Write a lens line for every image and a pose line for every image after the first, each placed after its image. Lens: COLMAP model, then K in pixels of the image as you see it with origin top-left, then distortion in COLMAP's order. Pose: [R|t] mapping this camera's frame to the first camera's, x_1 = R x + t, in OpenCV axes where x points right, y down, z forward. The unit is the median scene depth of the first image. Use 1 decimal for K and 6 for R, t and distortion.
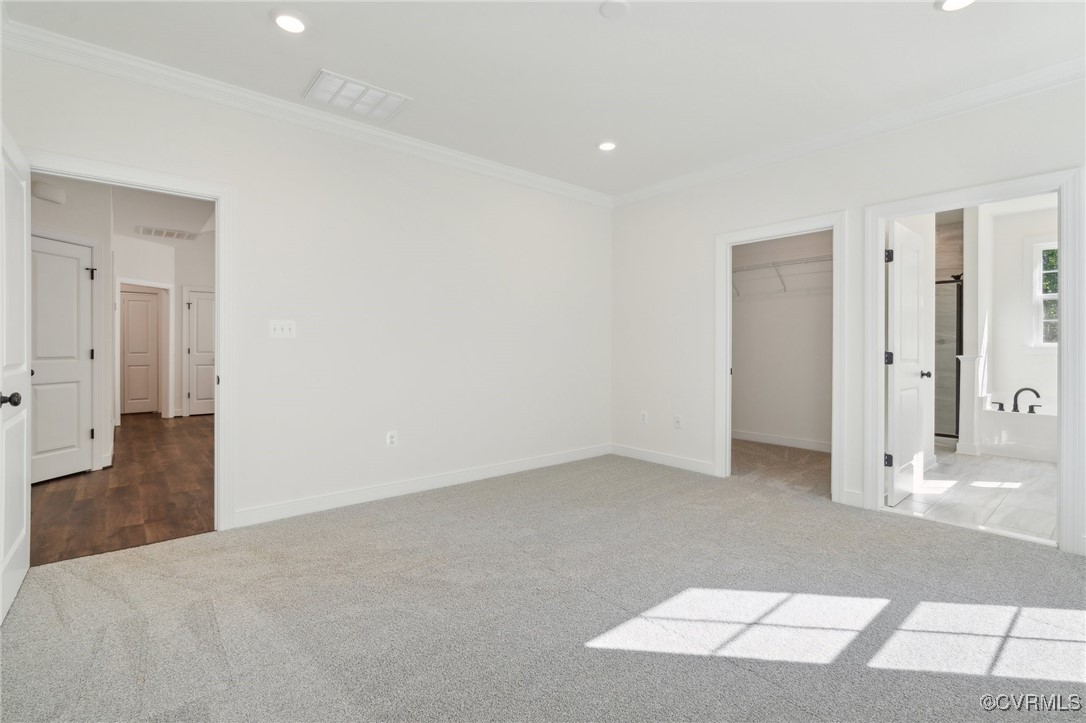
lens RADIAL K [[505.9, 0, 529.8], [0, 505.9, 347.7], [0, 0, 1]] dist [0.001116, 0.000282]
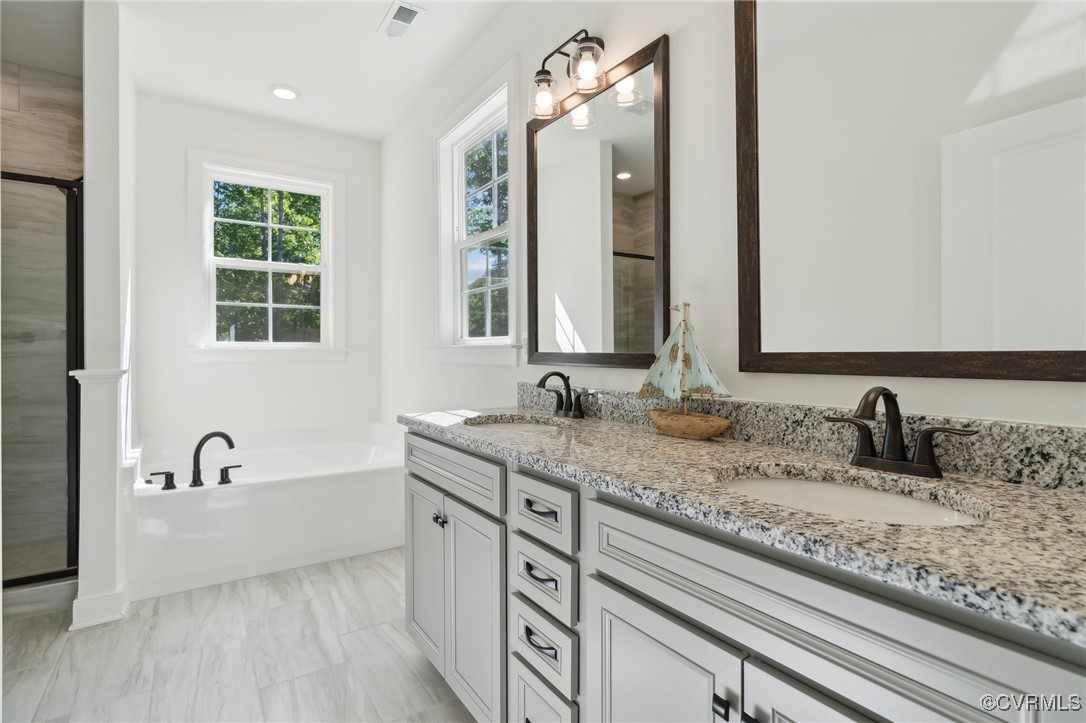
lens RADIAL K [[540.8, 0, 539.5], [0, 540.8, 351.5], [0, 0, 1]] dist [-0.000293, -0.000261]
pose [[0.139796, -0.005523, 0.990165, 0.501462], [0.004876, 0.999976, 0.004889, 0.000632], [-0.990168, 0.004145, 0.139820, 0.606924]]
